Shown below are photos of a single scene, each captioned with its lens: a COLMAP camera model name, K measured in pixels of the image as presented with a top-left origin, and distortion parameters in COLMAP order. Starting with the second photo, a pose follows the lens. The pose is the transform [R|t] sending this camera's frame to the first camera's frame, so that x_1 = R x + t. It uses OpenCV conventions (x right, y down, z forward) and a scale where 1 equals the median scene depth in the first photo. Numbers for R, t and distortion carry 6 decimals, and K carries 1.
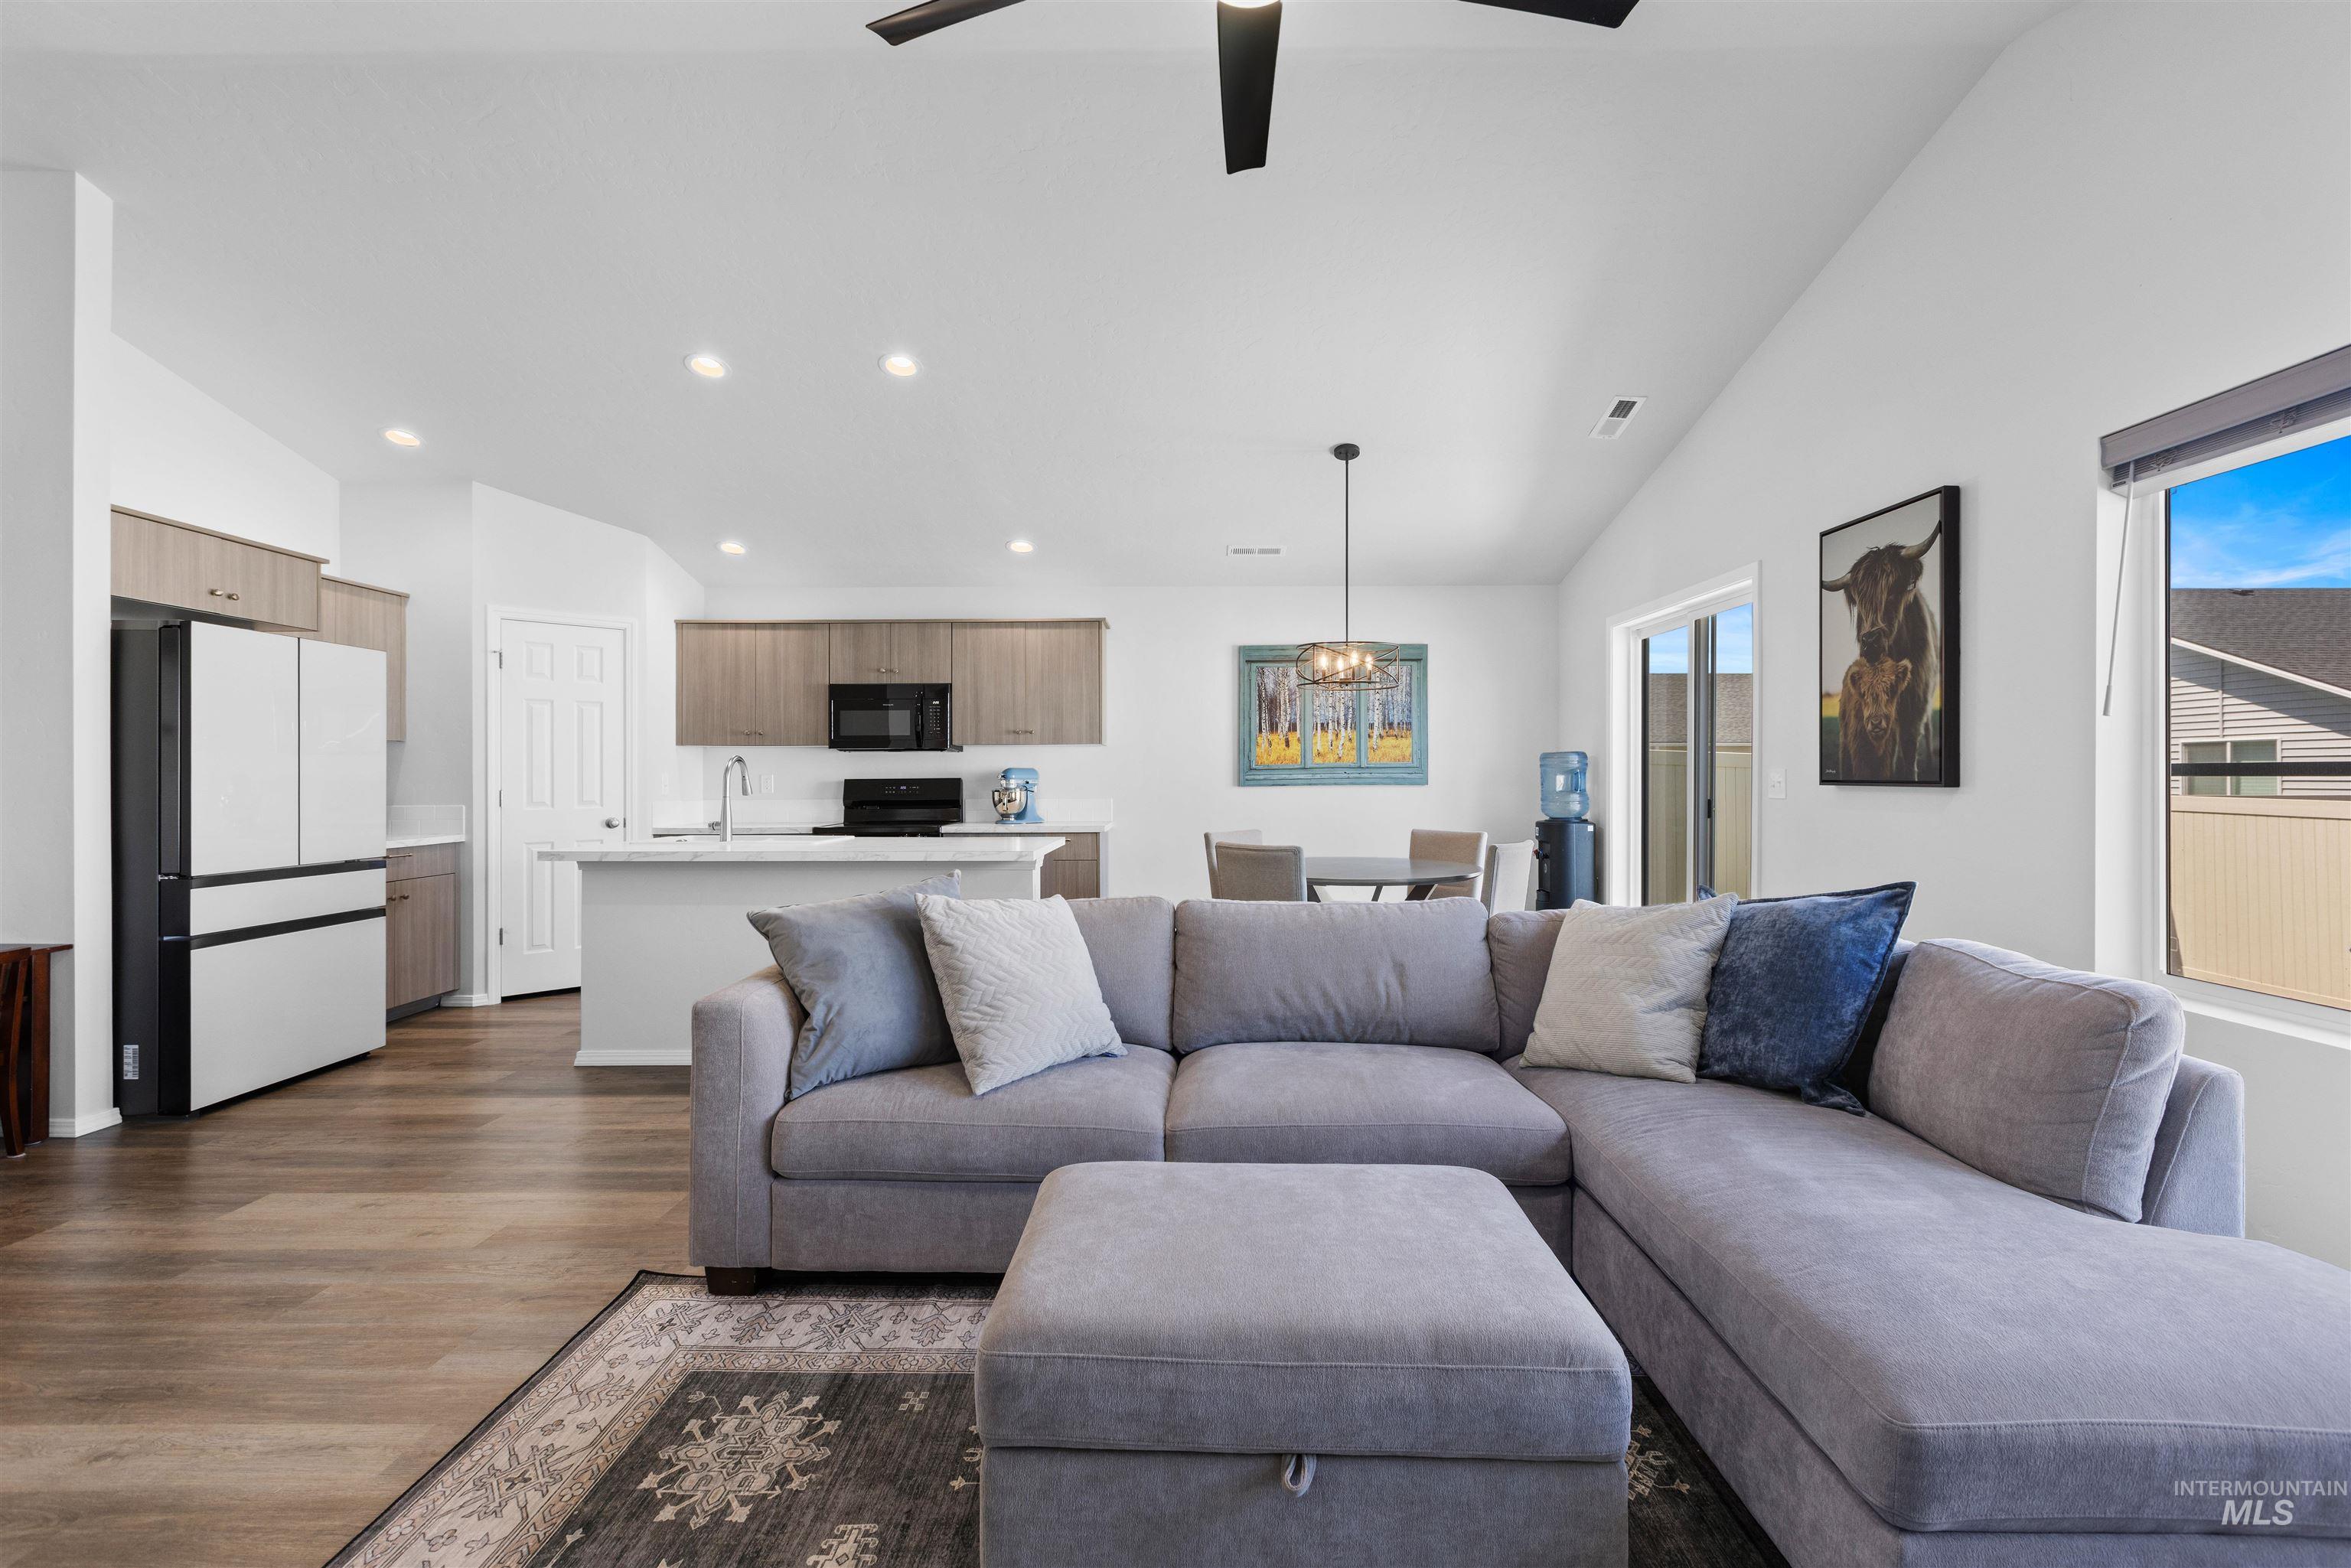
lens RADIAL K [[1069.9, 0, 1208.2], [0, 1069.9, 772.0], [0, 0, 1]] dist [0.000512, 0.000382]
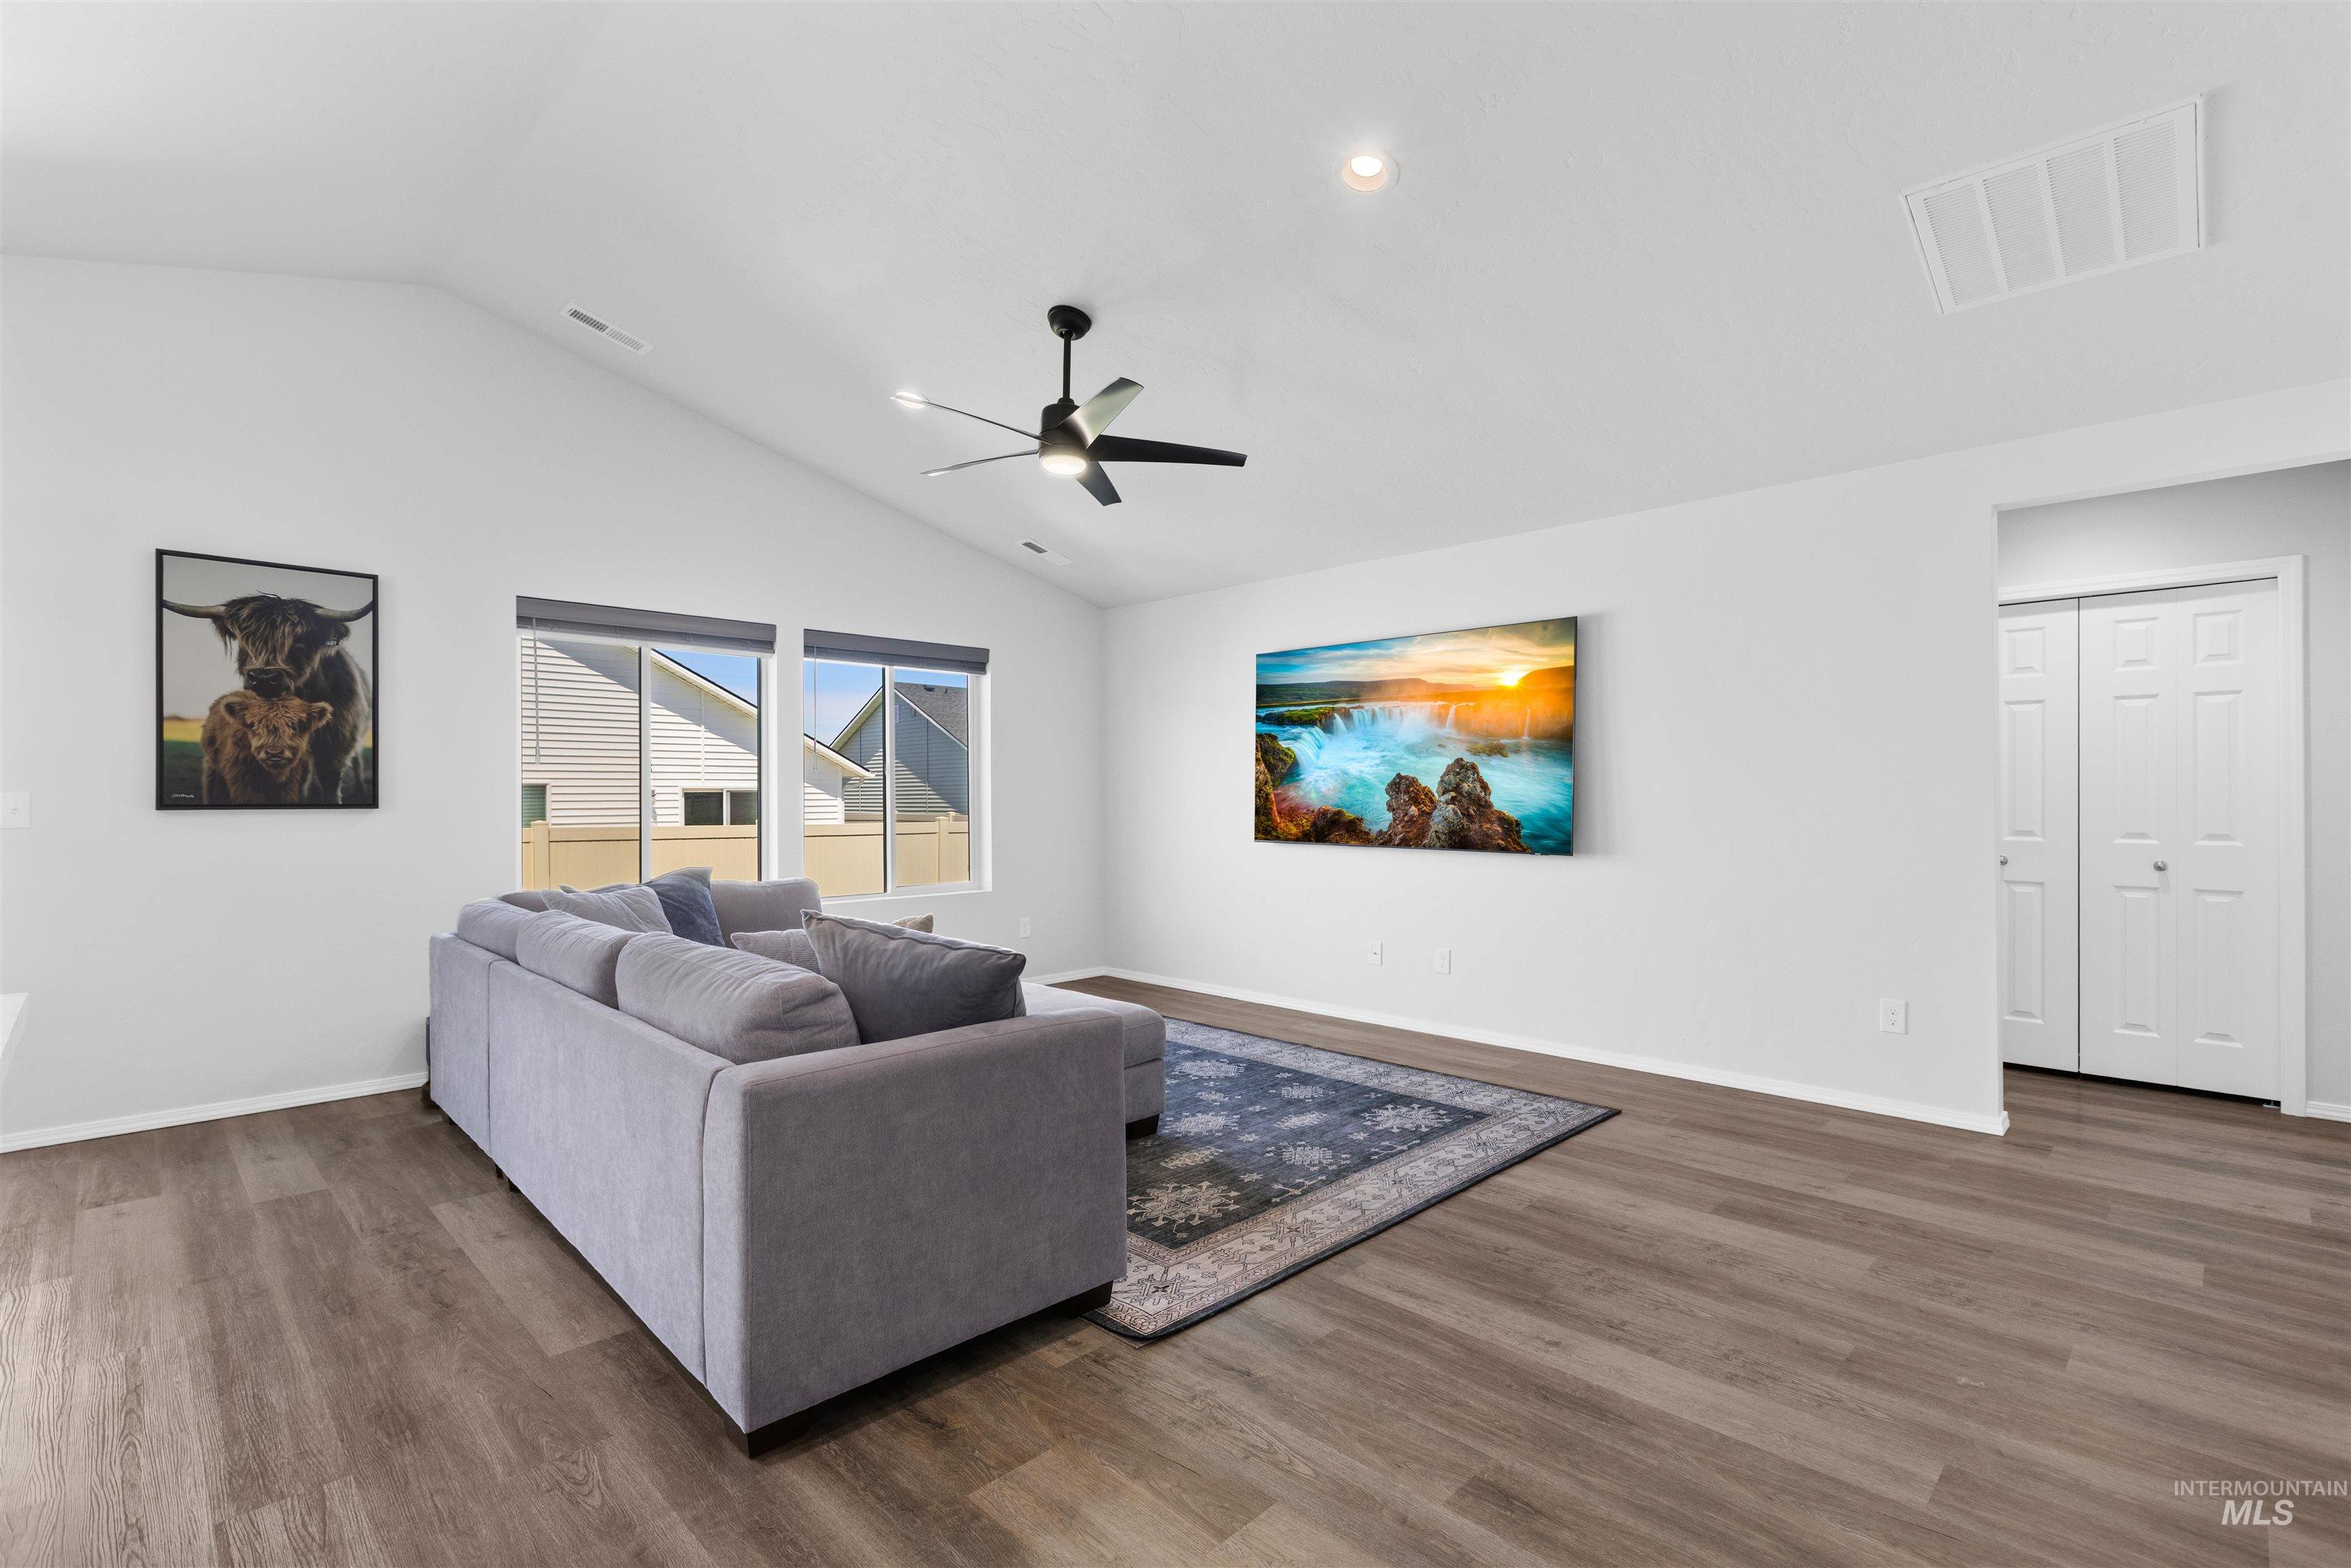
lens RADIAL K [[1064.3, 0, 1189.8], [0, 1064.3, 787.5], [0, 0, 1]] dist [0.008916, 0.000127]
pose [[-0.710721, 0.011679, 0.703377, -0.577648], [0.004925, 0.999920, -0.011627, 0.005383], [-0.703457, -0.004800, -0.710722, 0.779217]]
